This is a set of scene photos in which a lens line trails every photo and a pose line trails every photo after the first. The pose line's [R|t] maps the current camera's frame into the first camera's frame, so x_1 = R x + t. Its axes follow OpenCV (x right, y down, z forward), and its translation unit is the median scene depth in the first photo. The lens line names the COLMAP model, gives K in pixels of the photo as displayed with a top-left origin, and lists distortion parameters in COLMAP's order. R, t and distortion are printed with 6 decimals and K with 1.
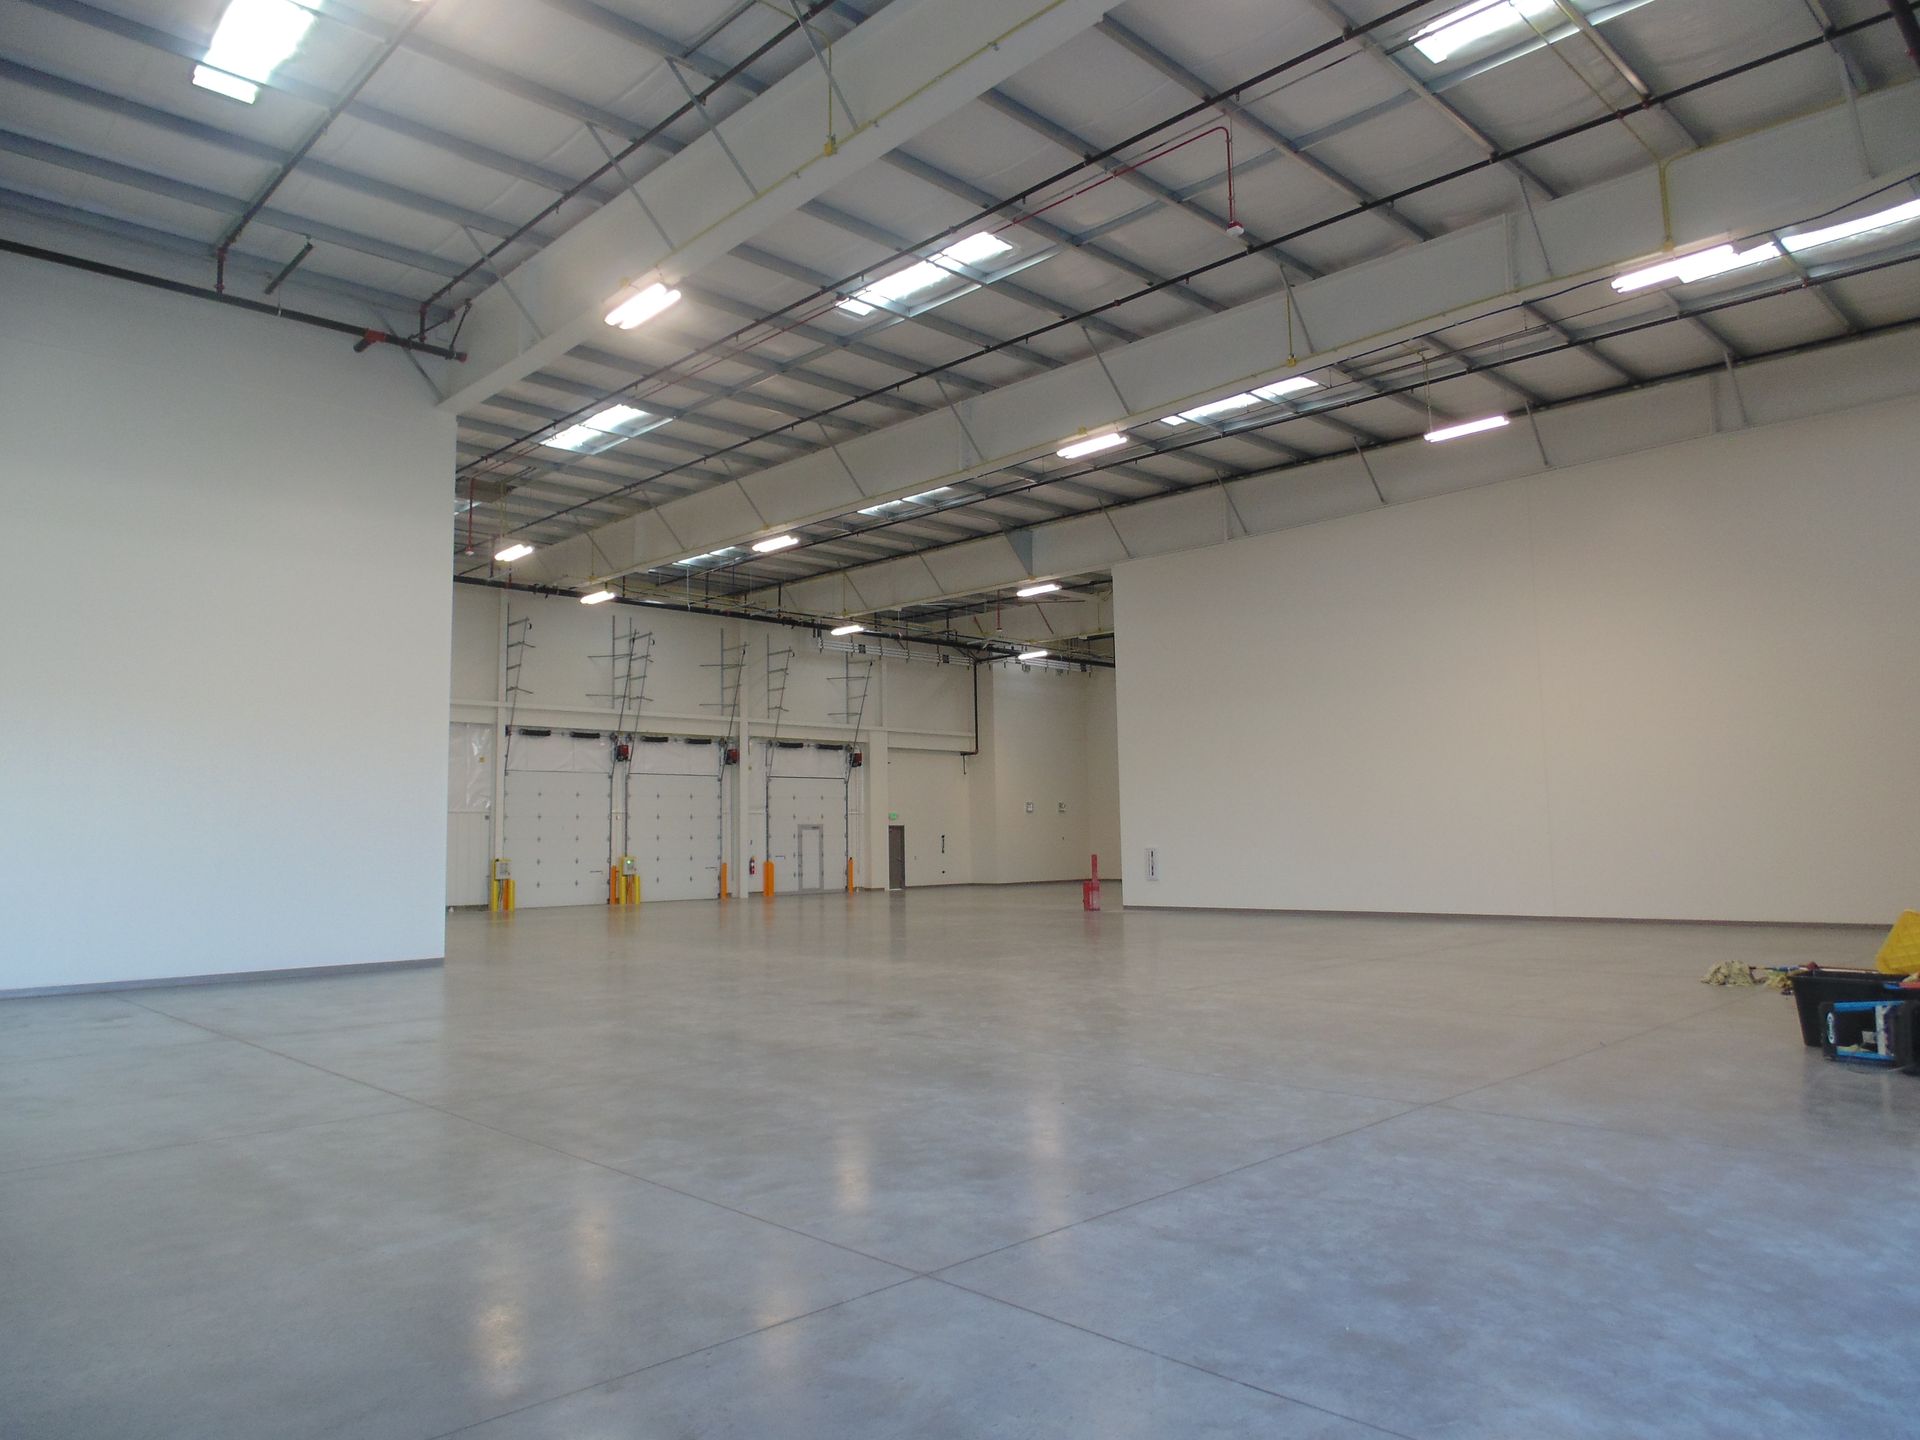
lens RADIAL K [[1272.7, 0, 987.1], [0, 1272.7, 710.5], [0, 0, 1]] dist [-0.006708, -0.003170]
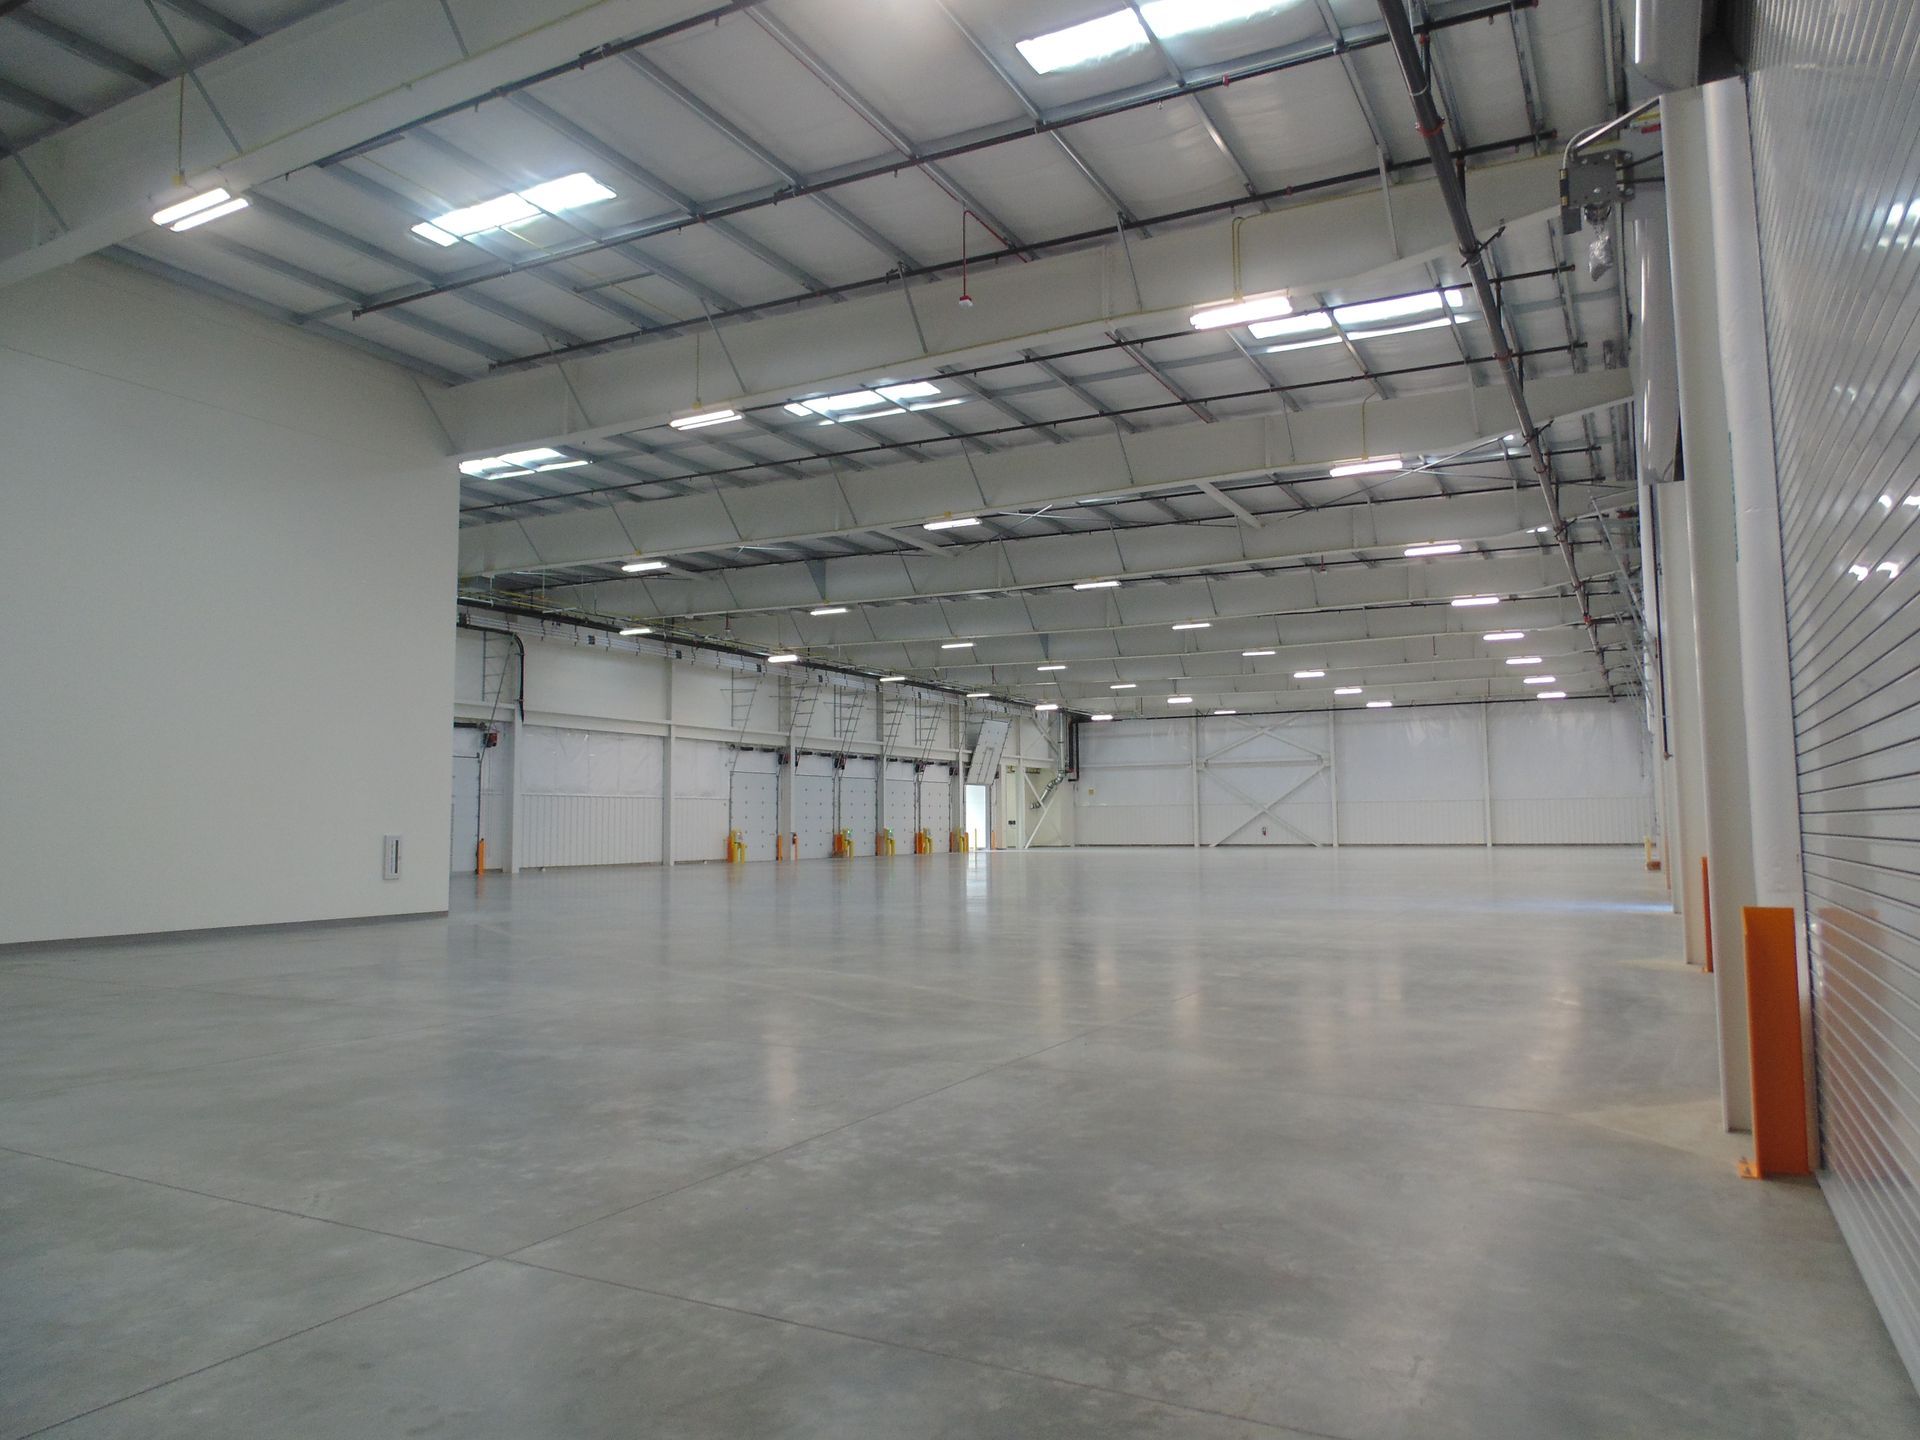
lens RADIAL K [[1311.9, 0, 963.3], [0, 1311.9, 714.9], [0, 0, 1]] dist [-0.022576, -0.000516]
pose [[0.952176, 0.040585, 0.302843, -0.065412], [-0.045605, 0.998914, 0.009519, -0.005363], [-0.302128, -0.022875, 0.952993, -0.064212]]
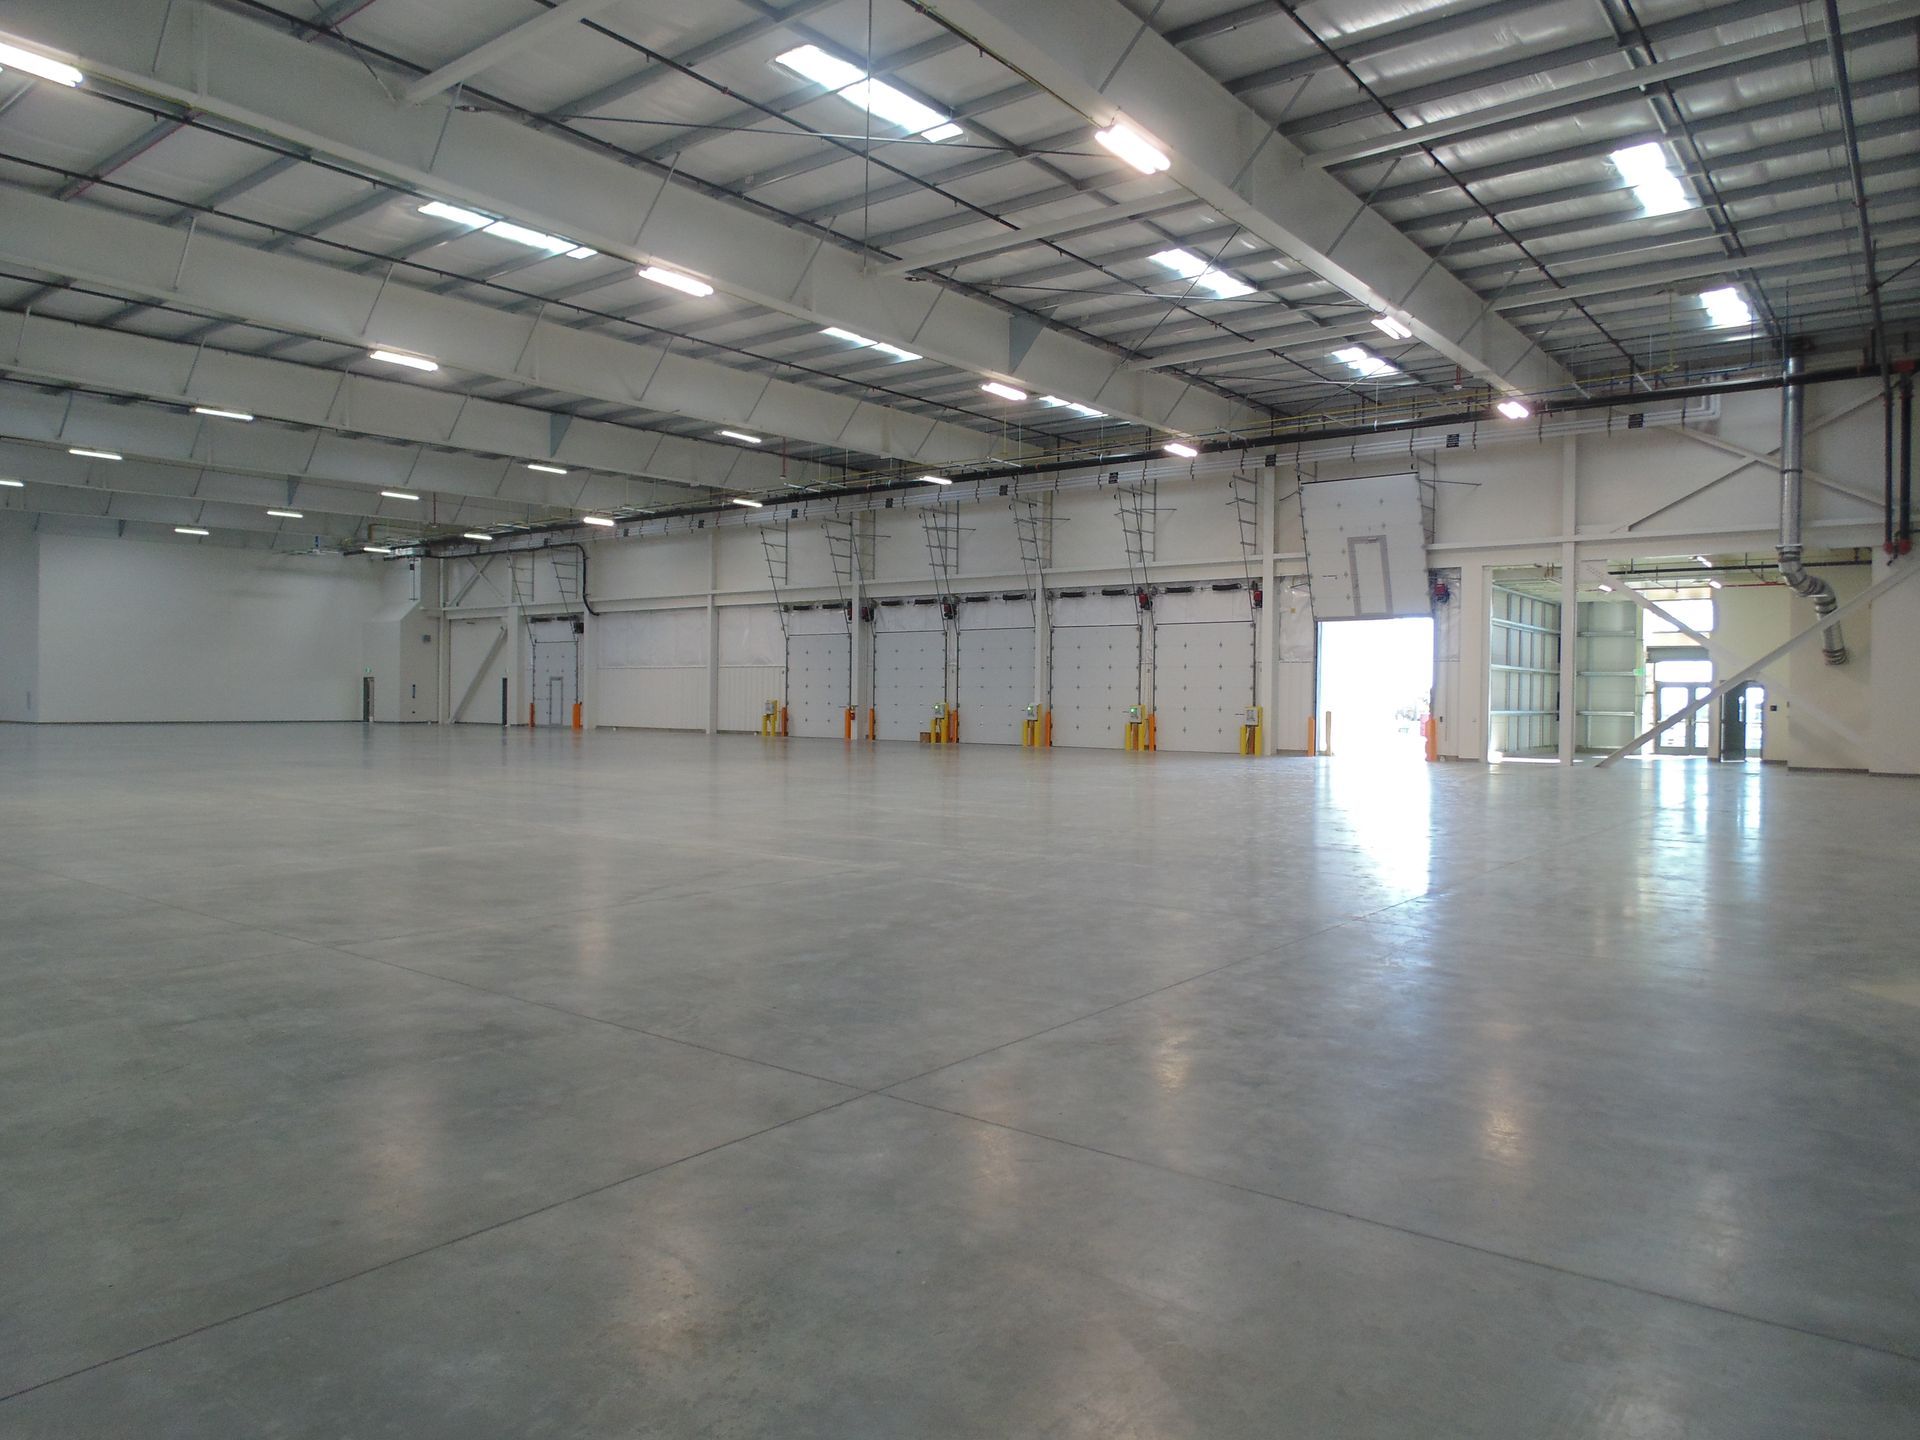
lens RADIAL K [[1272.7, 0, 987.1], [0, 1272.7, 710.5], [0, 0, 1]] dist [-0.006708, -0.003170]
pose [[0.134673, 0.032344, -0.990362, 1.291901], [0.088441, 0.995086, 0.044525, 0.108055], [0.986935, -0.093585, 0.131151, 1.298140]]
